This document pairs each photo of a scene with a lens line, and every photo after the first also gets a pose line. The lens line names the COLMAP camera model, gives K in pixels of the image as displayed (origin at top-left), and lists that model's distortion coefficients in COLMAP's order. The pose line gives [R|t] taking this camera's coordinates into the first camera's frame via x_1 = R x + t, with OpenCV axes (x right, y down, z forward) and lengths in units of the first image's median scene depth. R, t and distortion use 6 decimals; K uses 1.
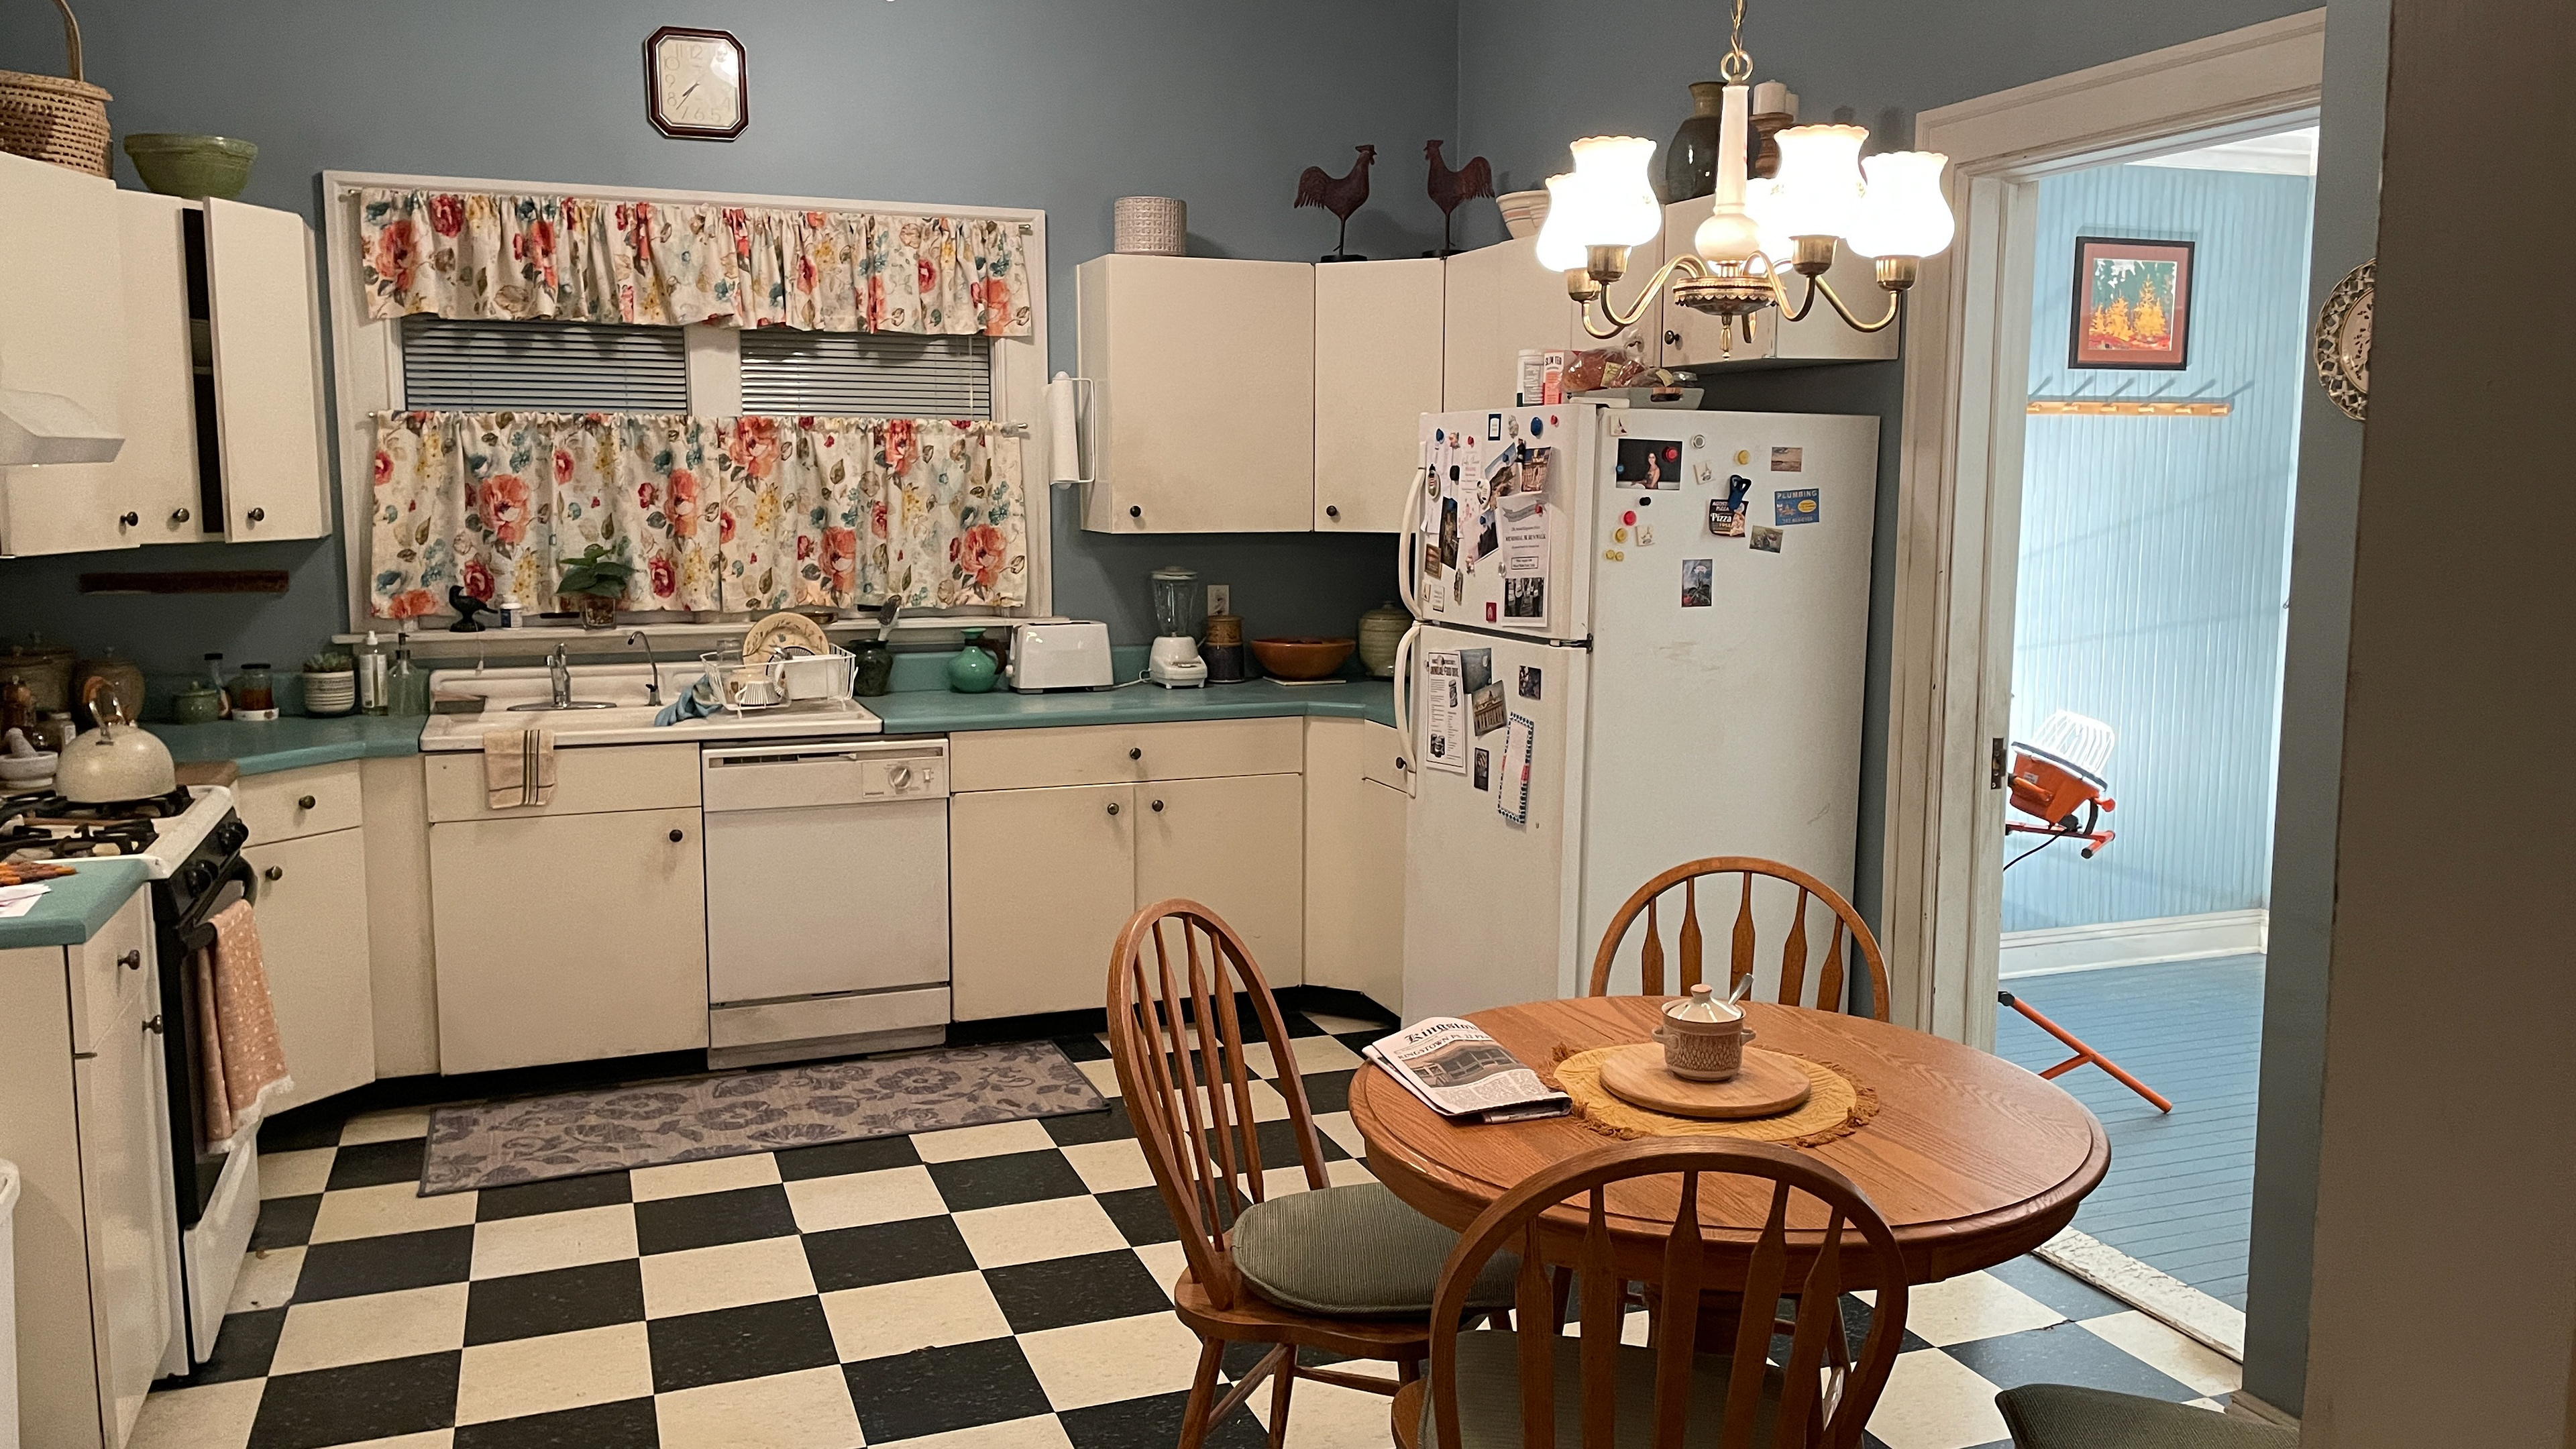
lens RADIAL K [[1952.8, 0, 1292.2], [0, 1952.8, 716.8], [0, 0, 1]] dist [0.067794, -0.071780]
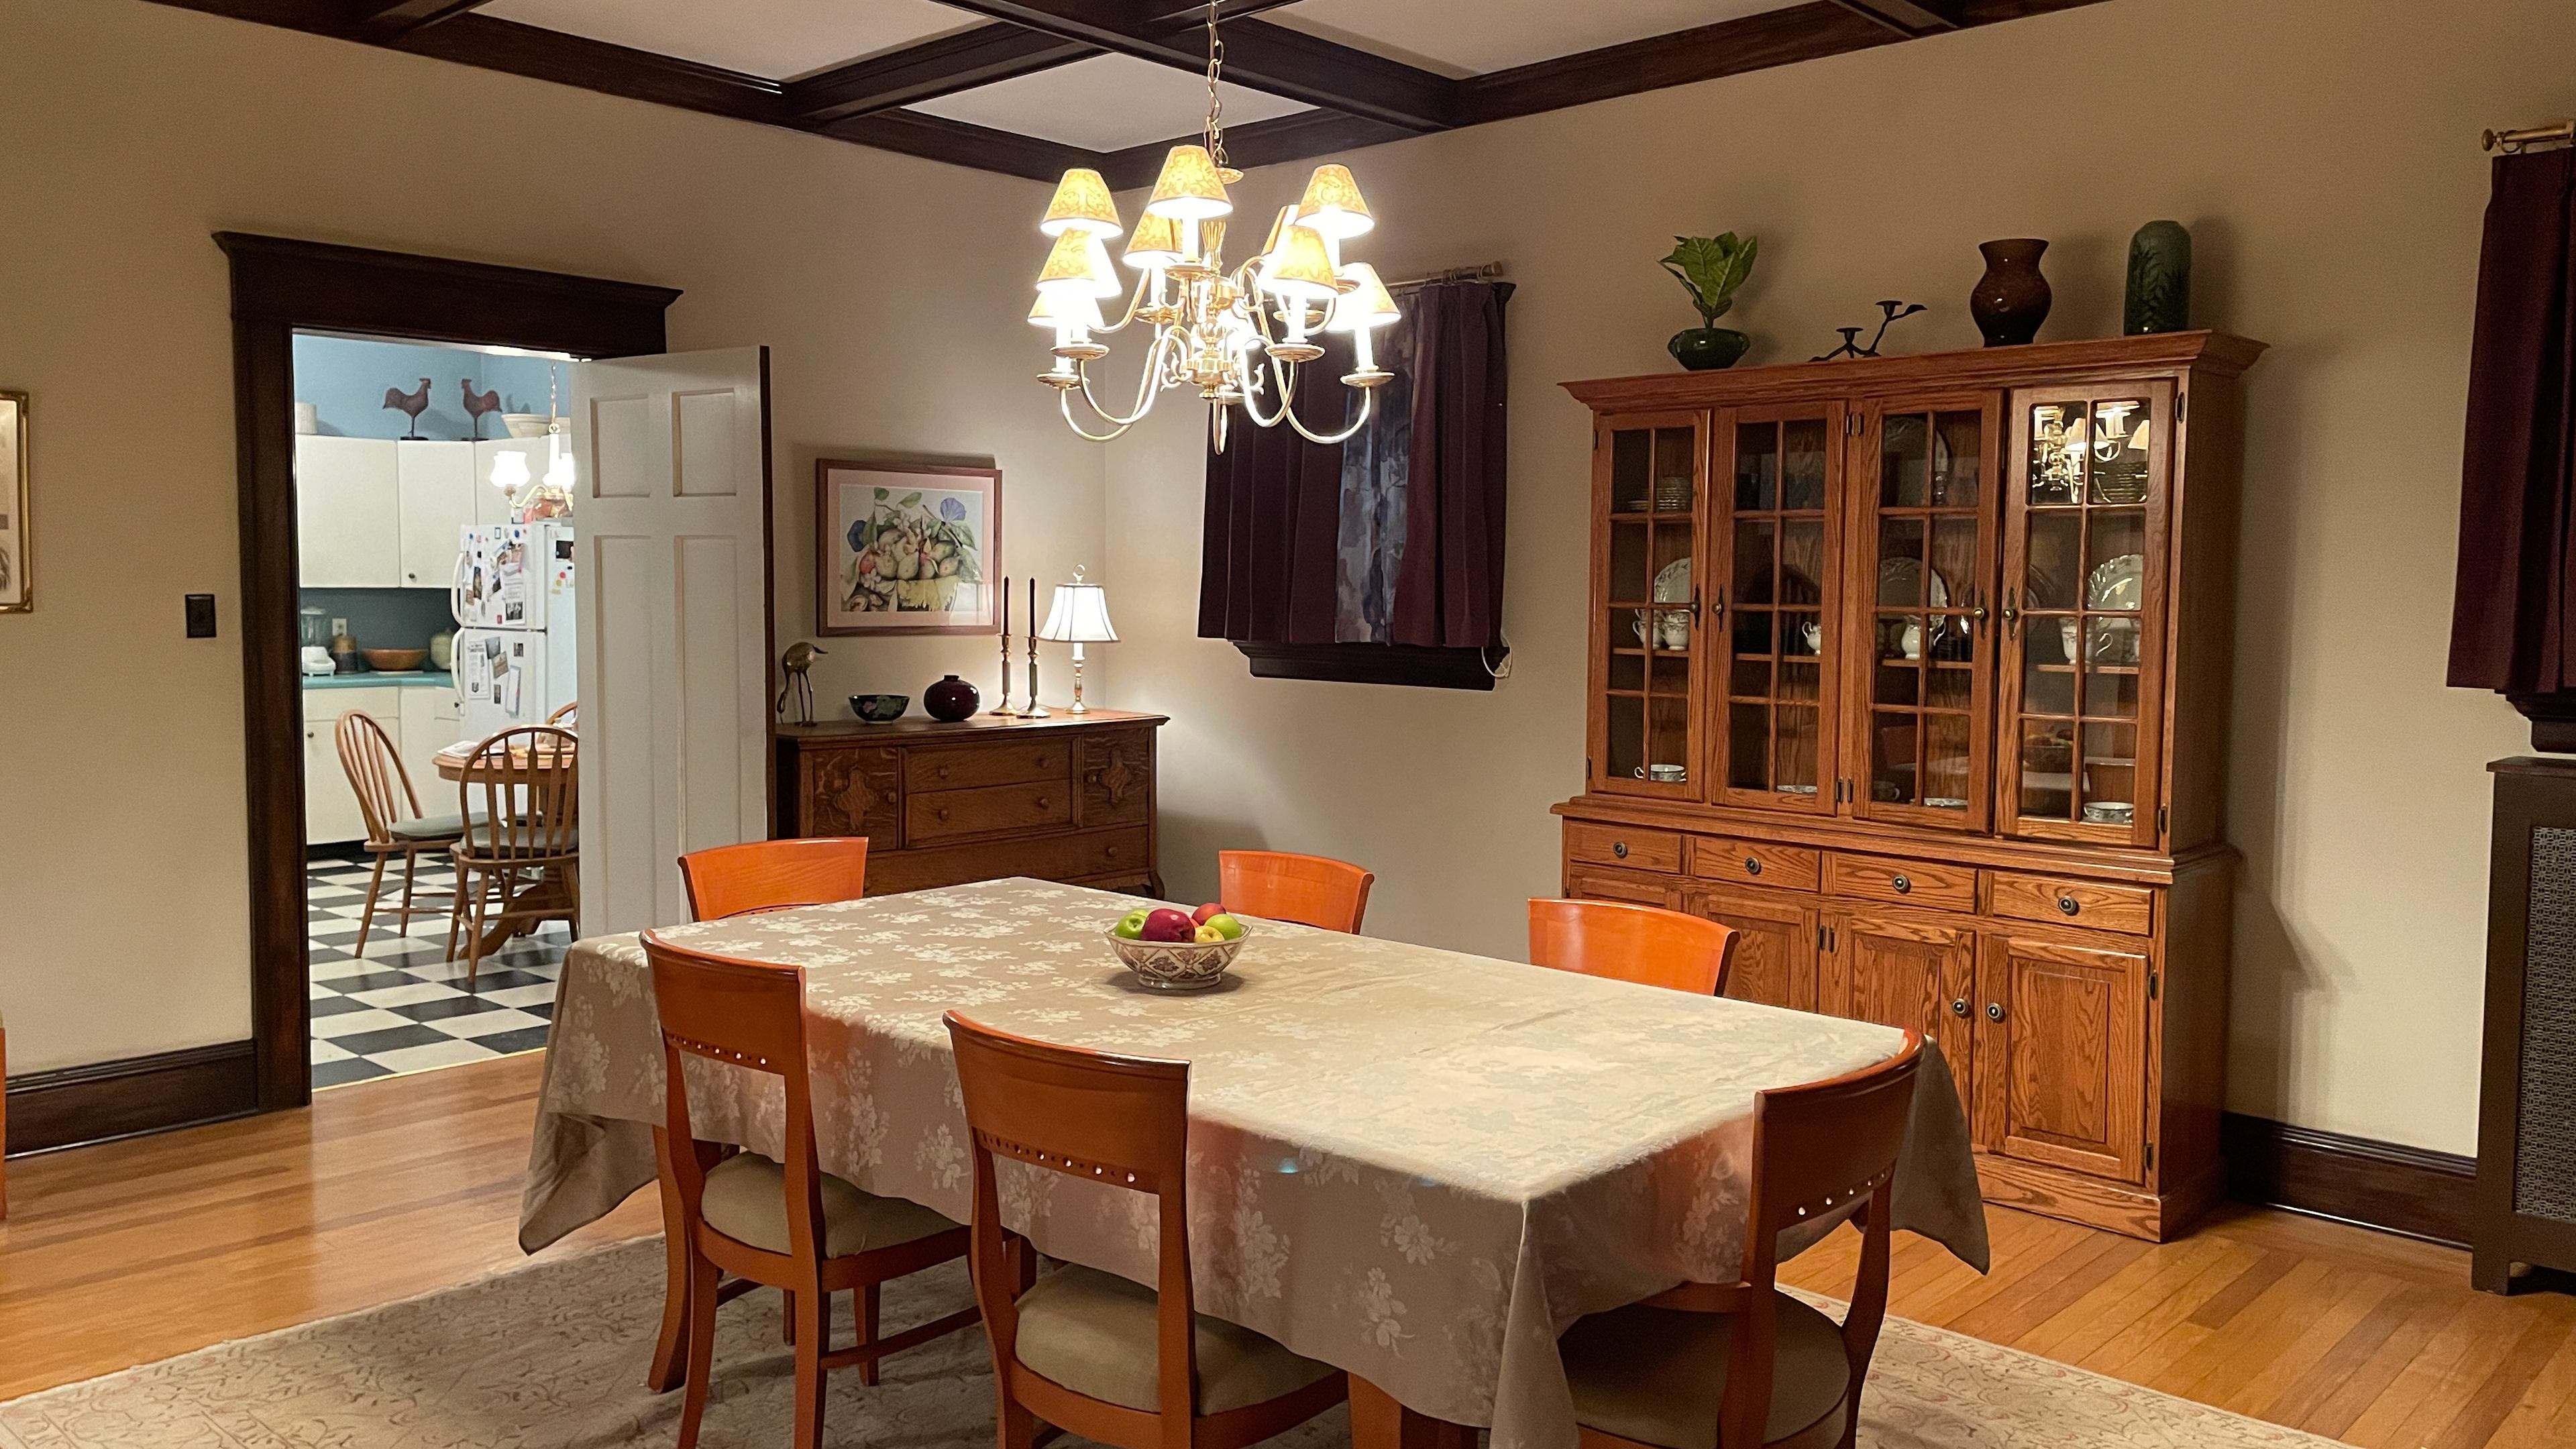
lens RADIAL K [[1952.8, 0, 1292.8], [0, 1952.8, 712.1], [0, 0, 1]] dist [0.067794, -0.071780]
pose [[0.899372, -0.020846, 0.436687, -0.059248], [0.045301, 0.997929, -0.045660, 0.179756], [-0.434831, 0.060848, 0.898454, -1.267203]]
